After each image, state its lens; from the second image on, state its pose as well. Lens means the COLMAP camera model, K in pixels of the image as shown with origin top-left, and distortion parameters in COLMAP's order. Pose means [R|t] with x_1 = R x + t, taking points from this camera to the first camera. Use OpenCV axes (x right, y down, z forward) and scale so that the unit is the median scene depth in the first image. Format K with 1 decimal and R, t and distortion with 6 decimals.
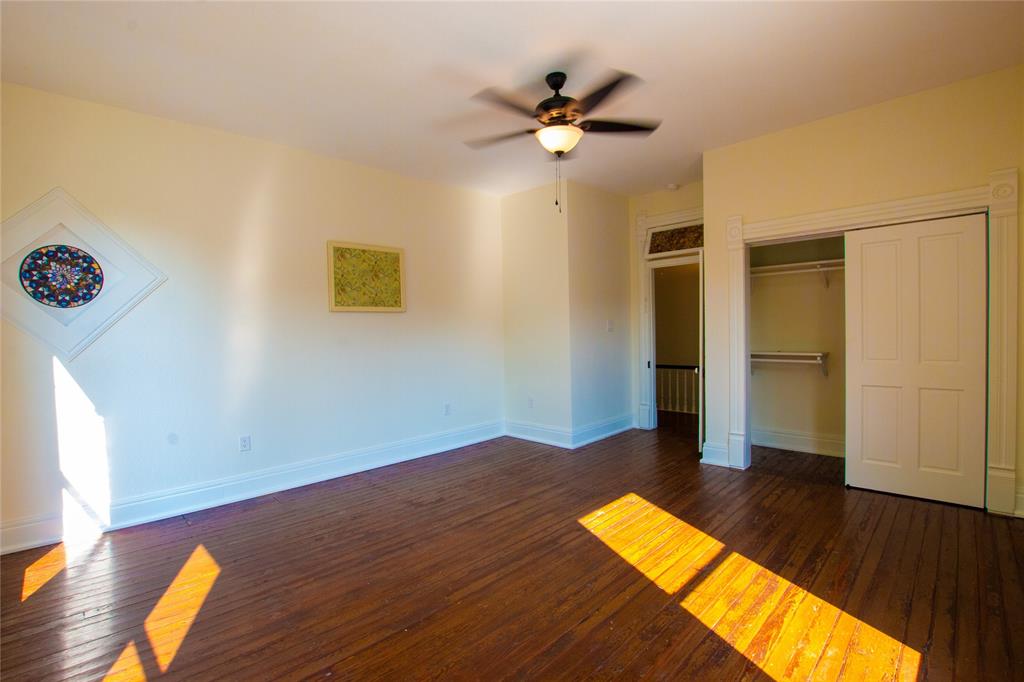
lens RADIAL K [[468.9, 0, 510.6], [0, 468.9, 344.9], [0, 0, 1]] dist [-0.032054, 0.002518]
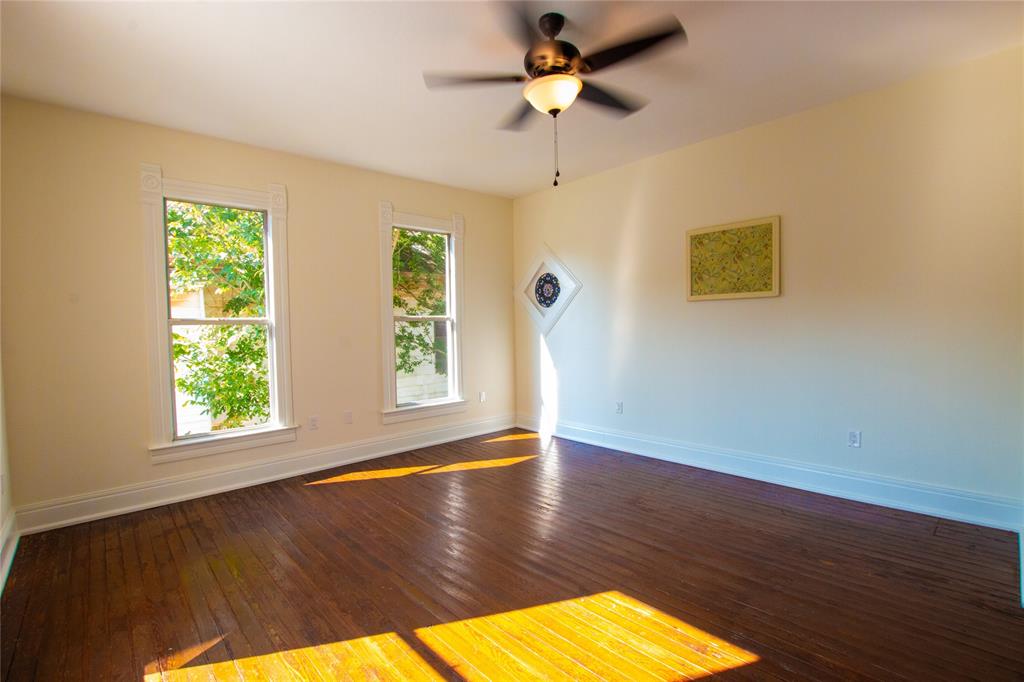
lens RADIAL K [[468.9, 0, 503.5], [0, 468.9, 338.1], [0, 0, 1]] dist [-0.032054, 0.002518]
pose [[-0.047849, 0.054029, -0.997392, 0.718030], [-0.010990, 0.998447, 0.054614, -0.047136], [0.998794, 0.013575, -0.047181, 0.722043]]
